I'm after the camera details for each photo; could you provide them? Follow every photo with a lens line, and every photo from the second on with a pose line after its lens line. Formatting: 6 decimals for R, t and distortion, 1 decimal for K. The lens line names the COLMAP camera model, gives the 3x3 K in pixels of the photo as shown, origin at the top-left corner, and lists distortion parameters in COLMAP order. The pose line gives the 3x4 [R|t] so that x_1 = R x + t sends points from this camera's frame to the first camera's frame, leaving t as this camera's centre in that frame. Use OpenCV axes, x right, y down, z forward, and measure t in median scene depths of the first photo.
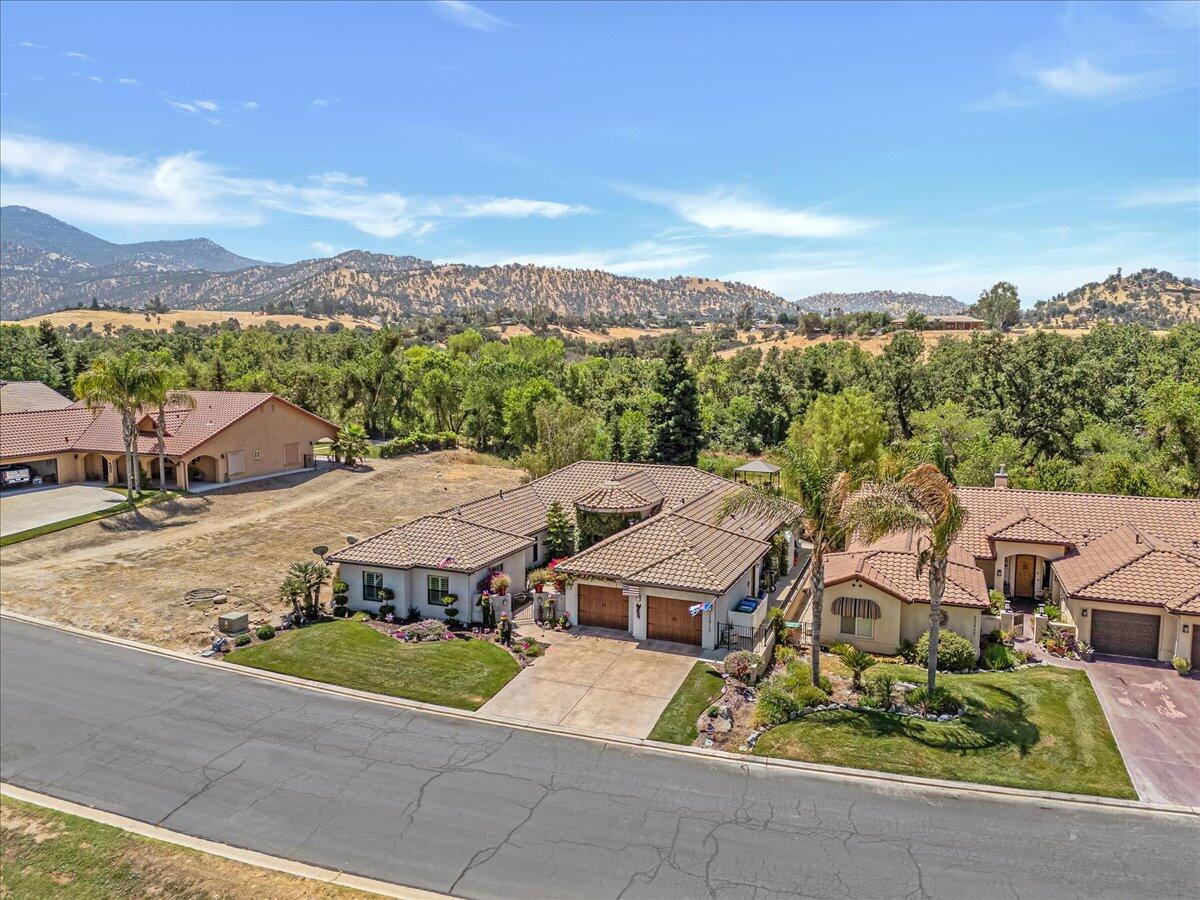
lens RADIAL K [[872.7, 0, 600.0], [0, 872.7, 450.0], [0, 0, 1]] dist [0.100718, -0.122956]
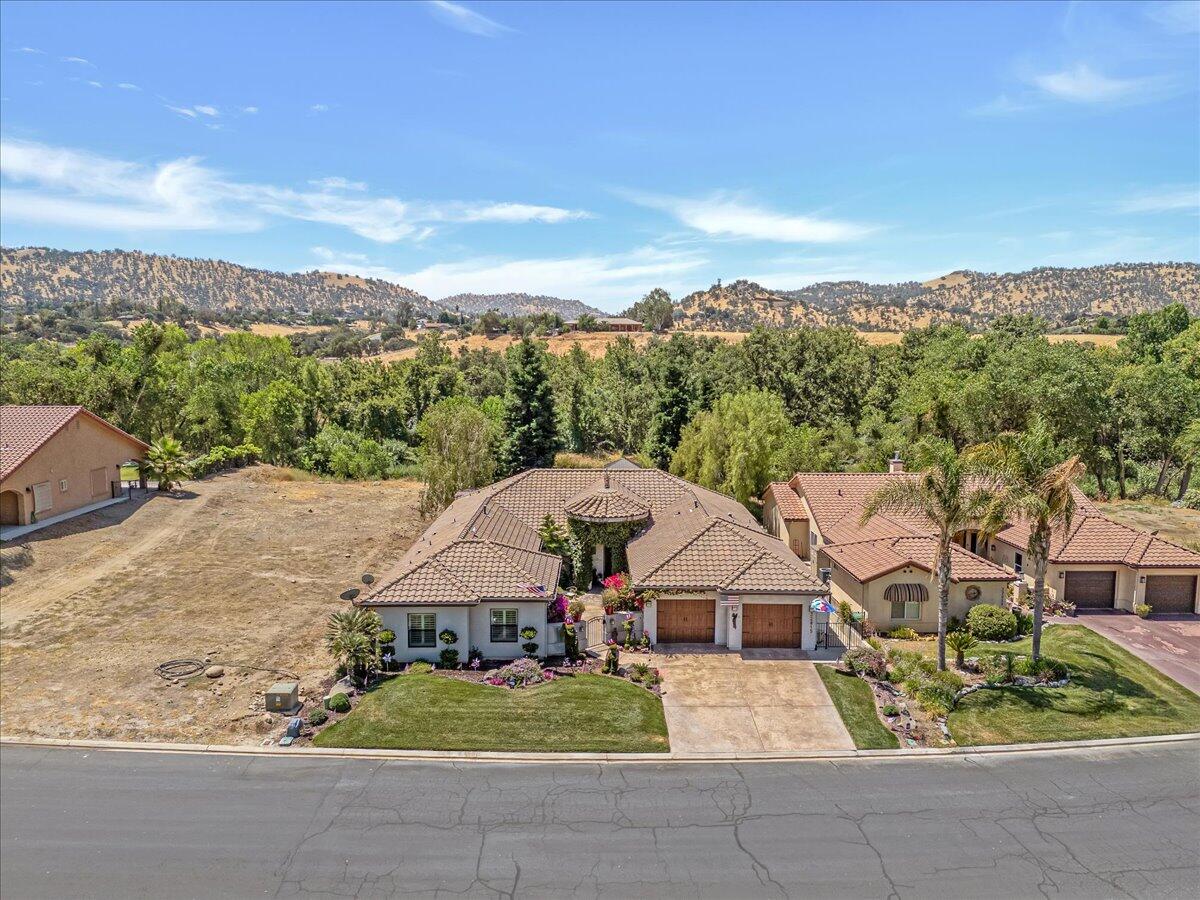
lens RADIAL K [[872.7, 0, 600.0], [0, 872.7, 450.0], [0, 0, 1]] dist [0.100718, -0.122956]
pose [[0.921344, -0.047584, 0.385825, -0.224057], [0.047157, 0.998832, 0.010576, -0.010323], [-0.385877, 0.008451, 0.922511, 0.080439]]
